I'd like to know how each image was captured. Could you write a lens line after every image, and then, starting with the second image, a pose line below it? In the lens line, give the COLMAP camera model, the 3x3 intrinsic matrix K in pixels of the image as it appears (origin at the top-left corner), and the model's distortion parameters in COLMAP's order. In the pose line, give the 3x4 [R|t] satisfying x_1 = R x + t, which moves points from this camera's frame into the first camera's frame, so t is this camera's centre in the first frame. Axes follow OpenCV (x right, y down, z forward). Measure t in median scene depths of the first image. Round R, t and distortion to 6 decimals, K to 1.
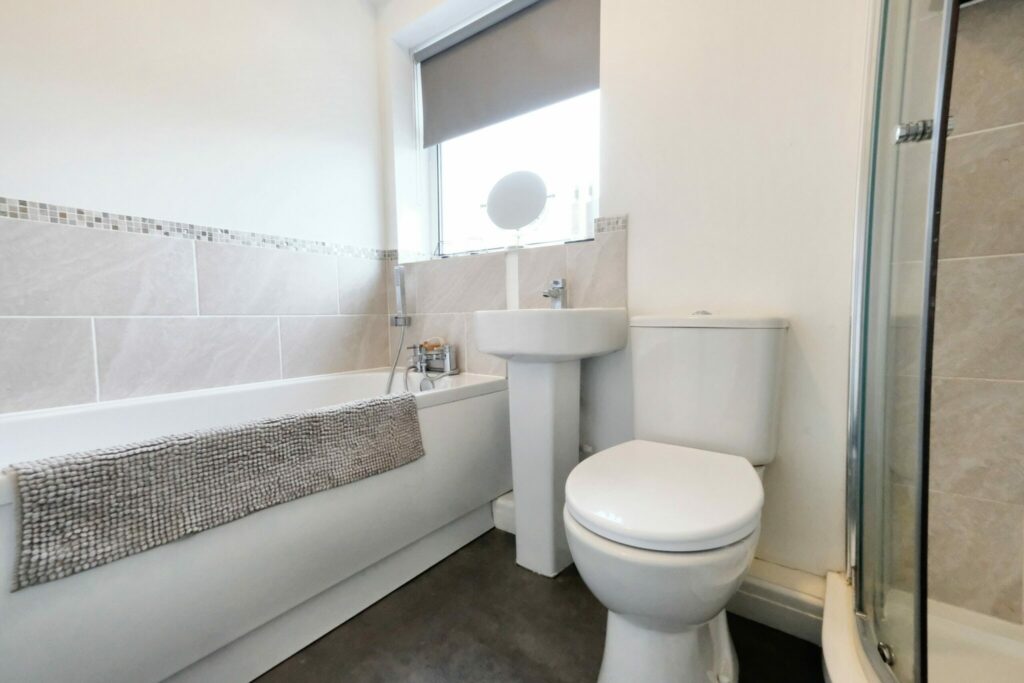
lens RADIAL K [[444.8, 0, 513.7], [0, 444.8, 342.5], [0, 0, 1]] dist [0.025184, 0.013023]
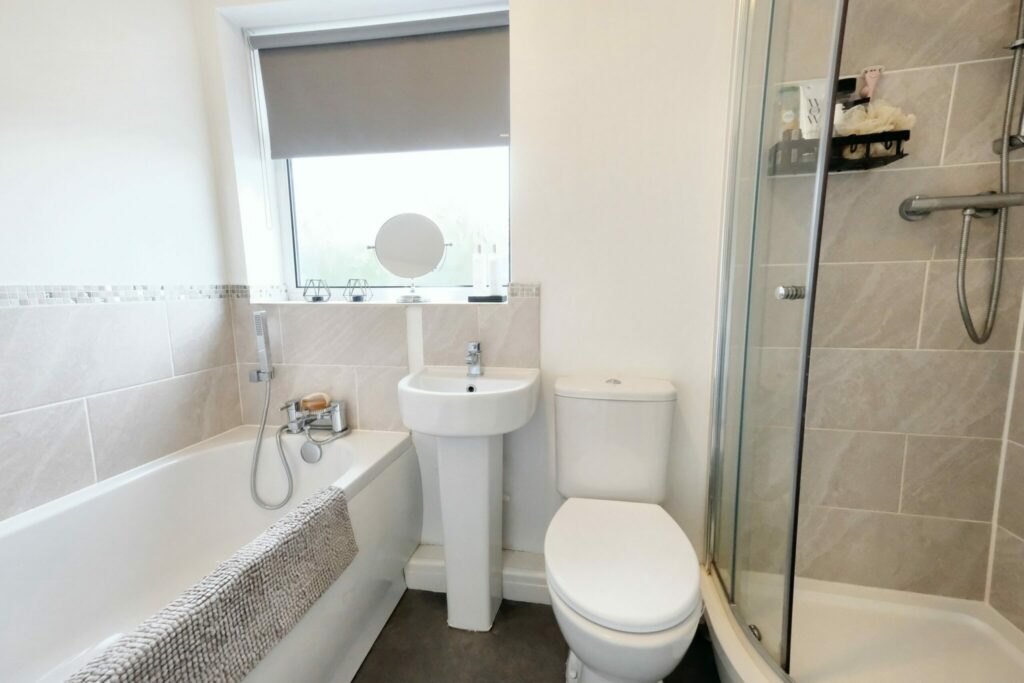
lens RADIAL K [[444.8, 0, 513.7], [0, 444.8, 342.5], [0, 0, 1]] dist [0.025184, 0.013023]
pose [[0.896280, -0.056887, 0.439826, -0.229338], [0.025922, 0.996763, 0.076096, -0.184289], [-0.442731, -0.056802, 0.894853, 0.048888]]
